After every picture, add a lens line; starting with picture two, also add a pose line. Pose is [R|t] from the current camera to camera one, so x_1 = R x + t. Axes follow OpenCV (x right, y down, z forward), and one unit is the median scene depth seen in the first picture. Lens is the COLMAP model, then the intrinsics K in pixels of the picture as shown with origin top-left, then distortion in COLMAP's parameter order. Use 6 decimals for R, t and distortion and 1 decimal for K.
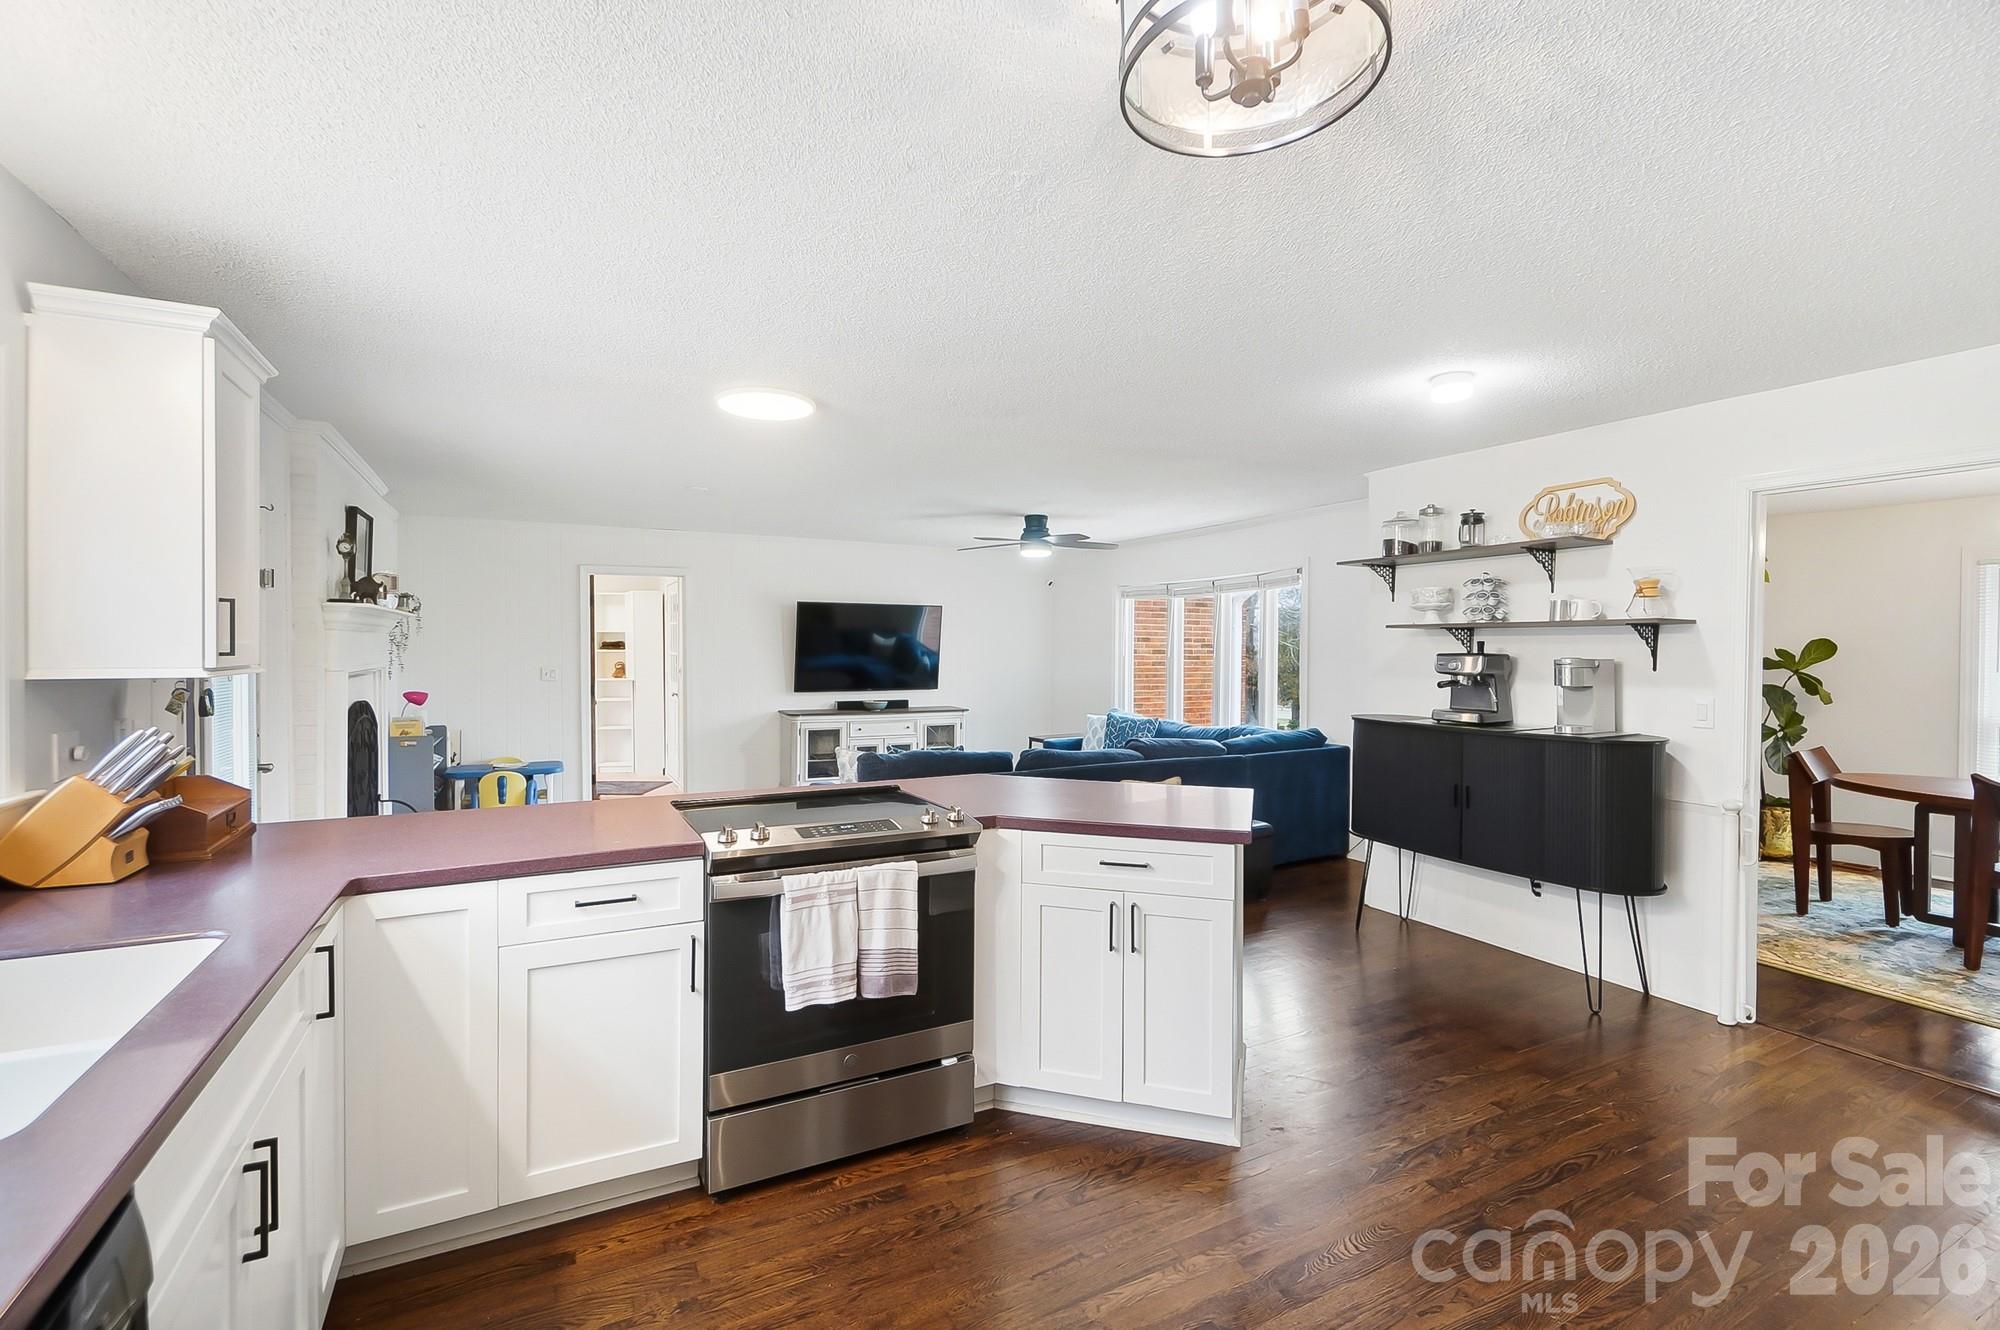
lens RADIAL K [[866.9, 0, 1008.5], [0, 866.9, 657.1], [0, 0, 1]] dist [0.004055, -0.000900]
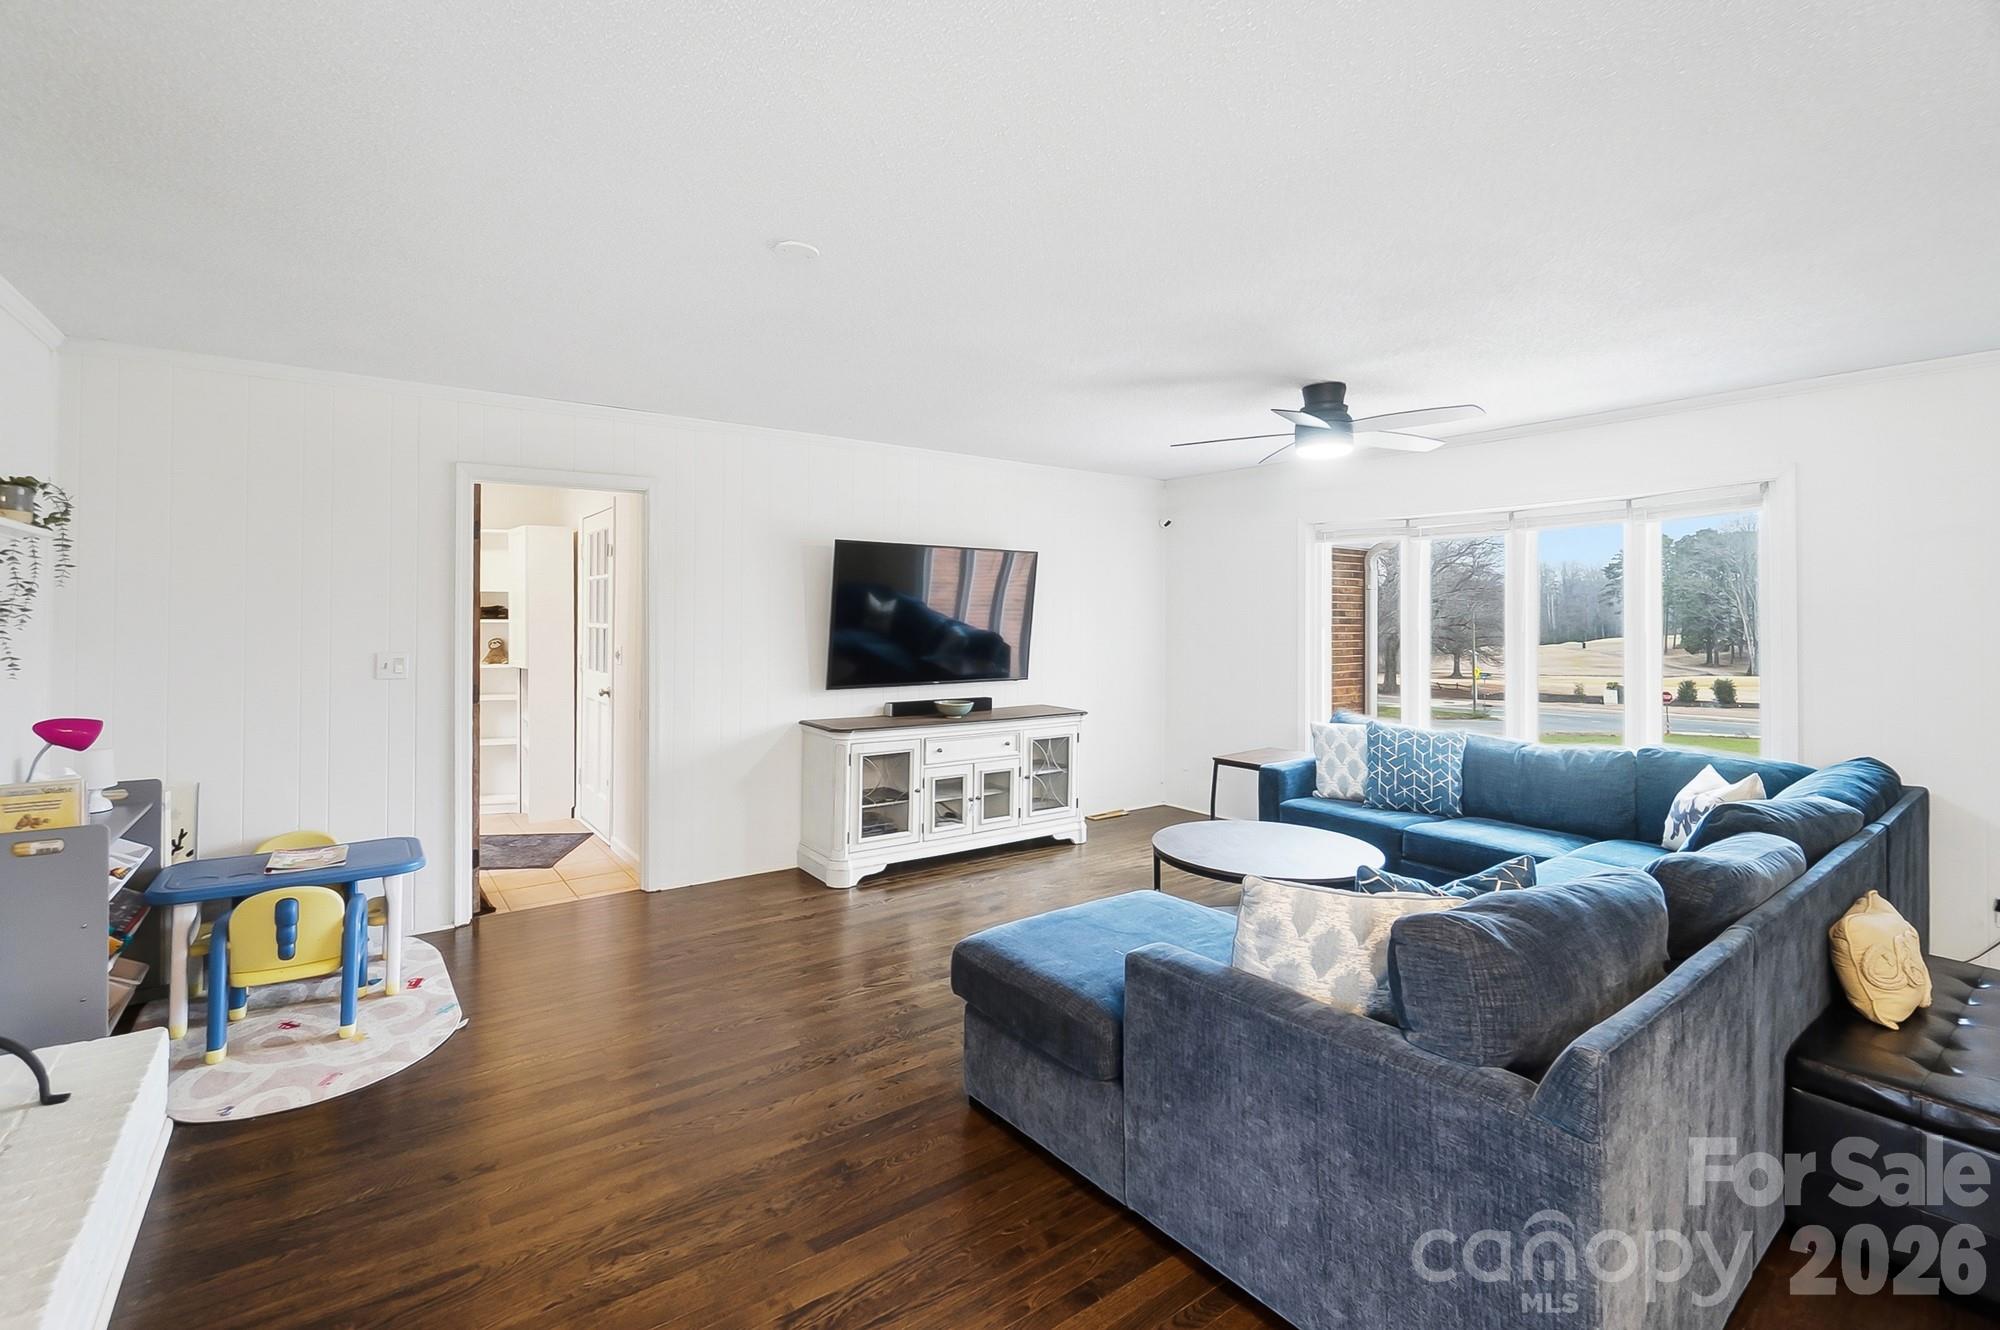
lens RADIAL K [[866.9, 0, 984.9], [0, 866.9, 616.9], [0, 0, 1]] dist [0.004055, -0.000900]
pose [[0.990179, -0.001000, 0.139803, -0.227782], [0.001981, 0.999974, -0.006877, -0.006118], [-0.139792, 0.007087, 0.990156, 0.397677]]
